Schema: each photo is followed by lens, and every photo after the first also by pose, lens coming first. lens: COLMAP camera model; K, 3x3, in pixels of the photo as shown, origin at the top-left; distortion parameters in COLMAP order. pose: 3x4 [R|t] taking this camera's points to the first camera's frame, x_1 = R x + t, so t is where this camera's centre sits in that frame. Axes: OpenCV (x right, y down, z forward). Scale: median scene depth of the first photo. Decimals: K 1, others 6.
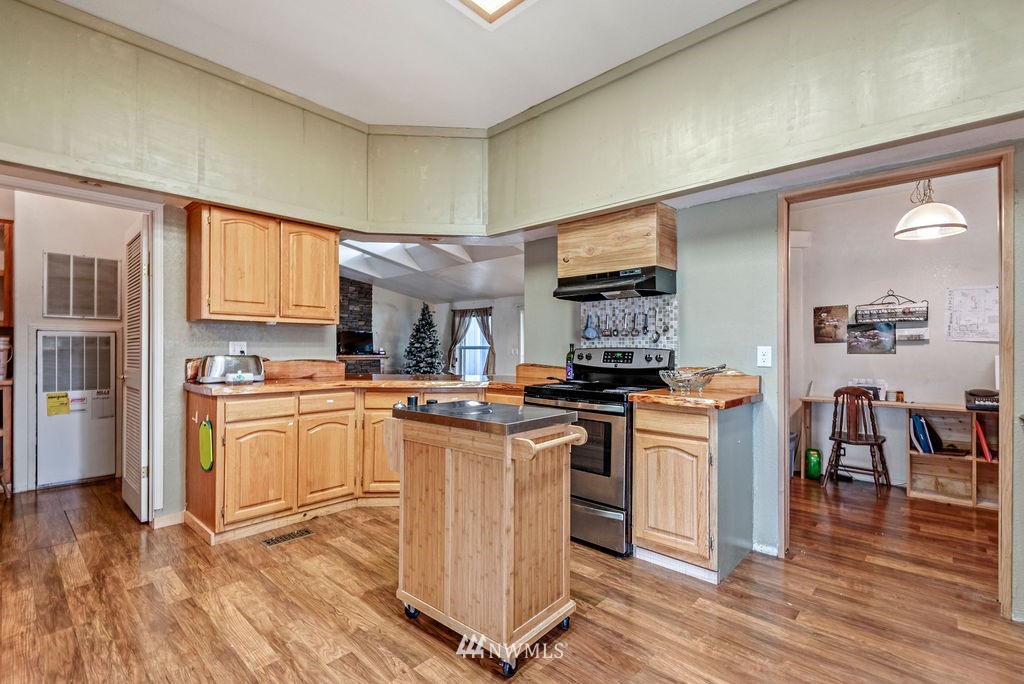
lens RADIAL K [[465.5, 0, 506.8], [0, 465.5, 346.4], [0, 0, 1]] dist [-0.003296, -0.001372]
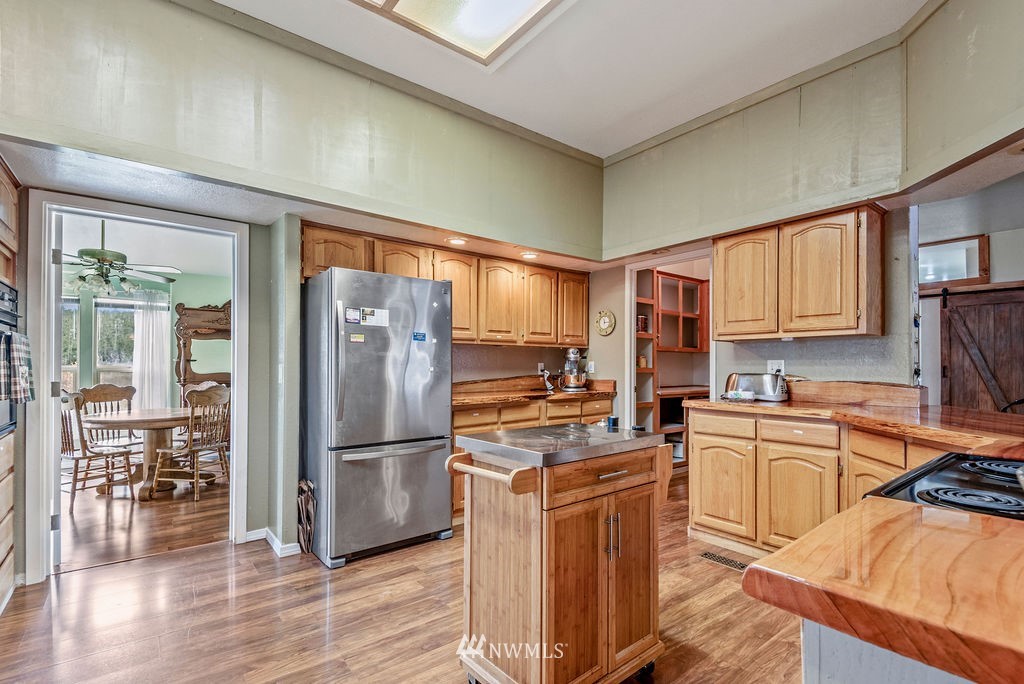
lens RADIAL K [[465.5, 0, 497.2], [0, 465.5, 361.7], [0, 0, 1]] dist [-0.003296, -0.001372]
pose [[-0.166172, -0.010636, -0.986039, 0.520416], [0.002238, 0.999935, -0.011163, 0.003523], [0.986094, -0.004062, -0.166138, 0.633169]]
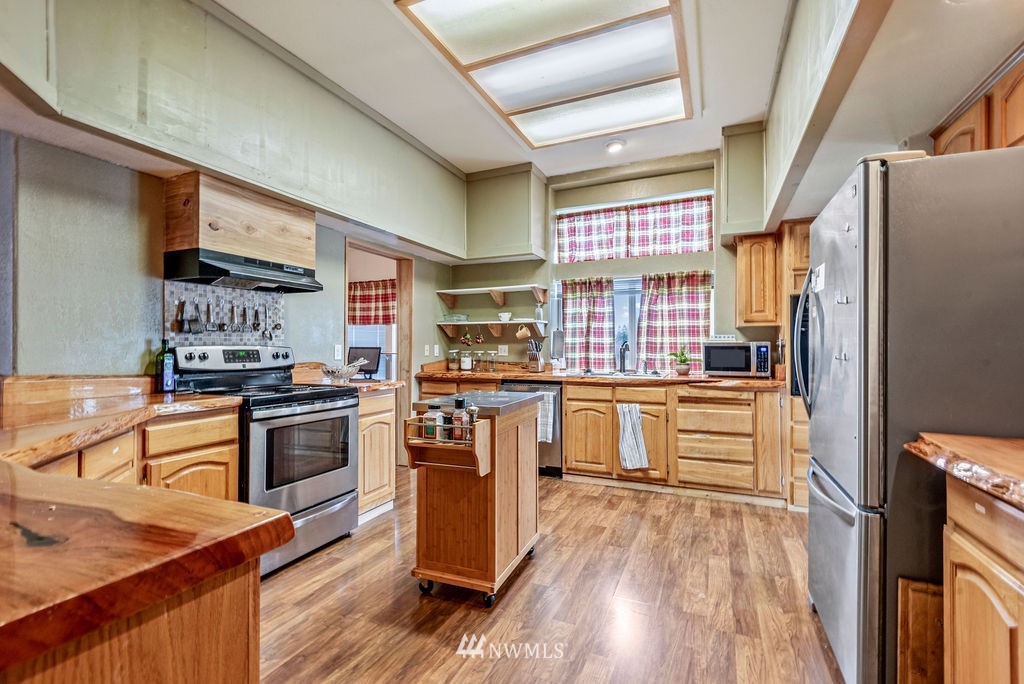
lens RADIAL K [[465.5, 0, 513.4], [0, 465.5, 345.8], [0, 0, 1]] dist [-0.003296, -0.001372]
pose [[-0.347349, -0.001024, 0.937735, -0.761634], [-0.007506, 0.999970, -0.001688, 0.001713], [-0.937706, -0.007625, -0.347347, 0.836873]]
